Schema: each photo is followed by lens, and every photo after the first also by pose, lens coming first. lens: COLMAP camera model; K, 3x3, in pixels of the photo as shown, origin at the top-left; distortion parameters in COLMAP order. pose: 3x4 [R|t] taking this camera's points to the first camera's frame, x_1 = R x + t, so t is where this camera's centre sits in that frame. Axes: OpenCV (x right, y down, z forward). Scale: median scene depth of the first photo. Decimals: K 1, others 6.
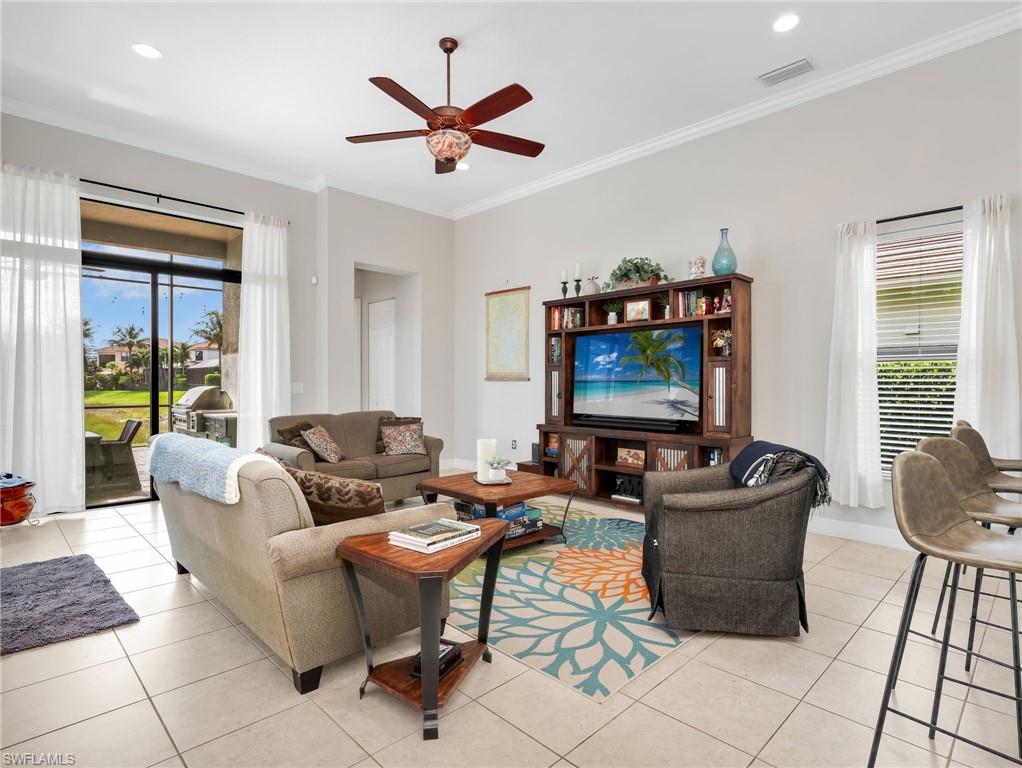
lens RADIAL K [[540.9, 0, 516.0], [0, 540.9, 384.7], [0, 0, 1]] dist [-0.001962, 0.000255]
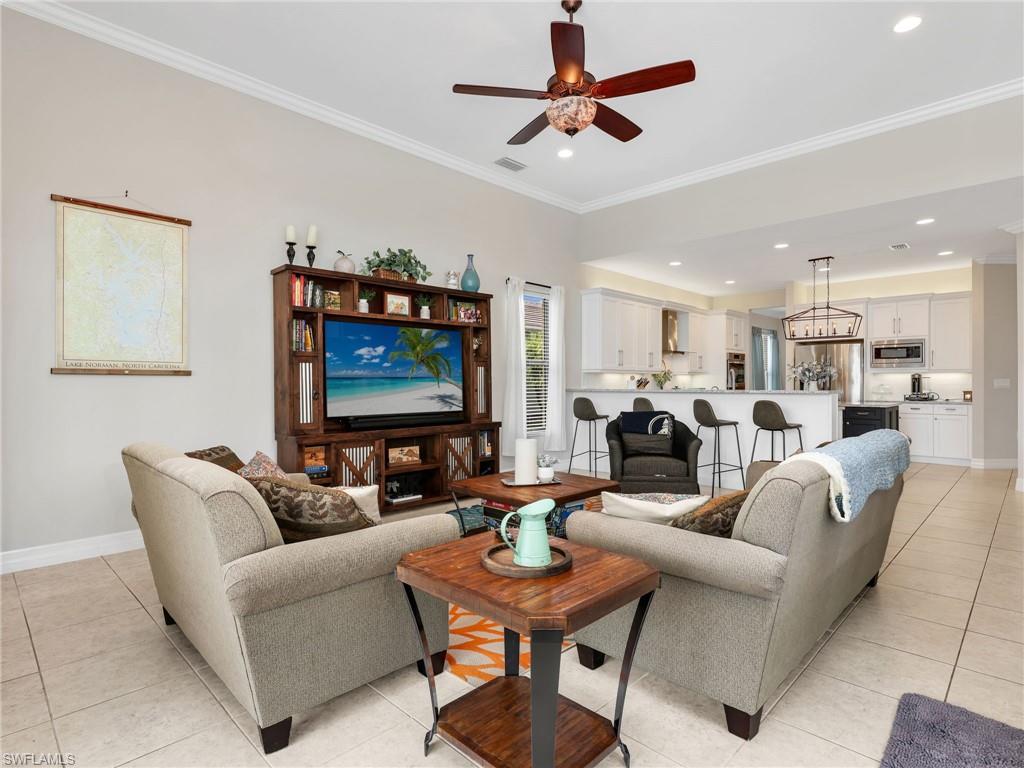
lens RADIAL K [[542.0, 0, 506.0], [0, 542.0, 389.5], [0, 0, 1]] dist [-0.001962, 0.000255]
pose [[-0.026924, -0.022554, 0.999383, -0.780149], [0.003747, 0.999736, 0.022663, -0.006303], [-0.999630, 0.004355, -0.026833, 0.860557]]
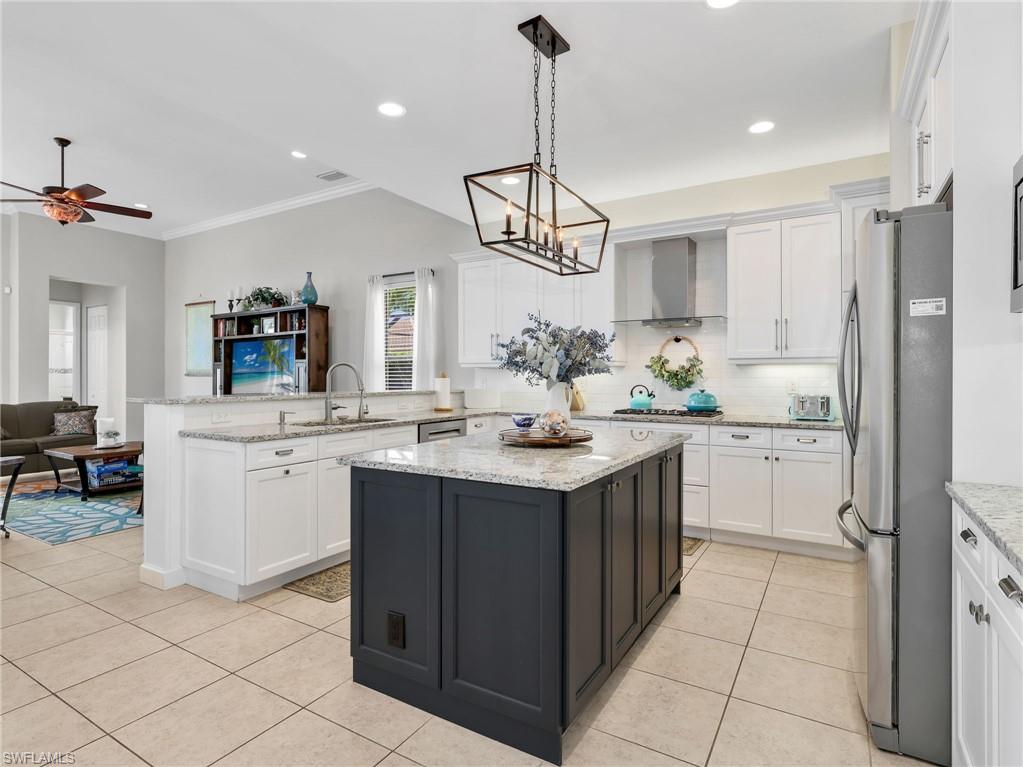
lens RADIAL K [[541.5, 0, 510.1], [0, 541.5, 376.0], [0, 0, 1]] dist [-0.001962, 0.000255]
pose [[0.969108, -0.001233, 0.246634, 0.494152], [0.003108, 0.999969, -0.007212, 0.004293], [-0.246618, 0.007756, 0.969082, -0.496728]]
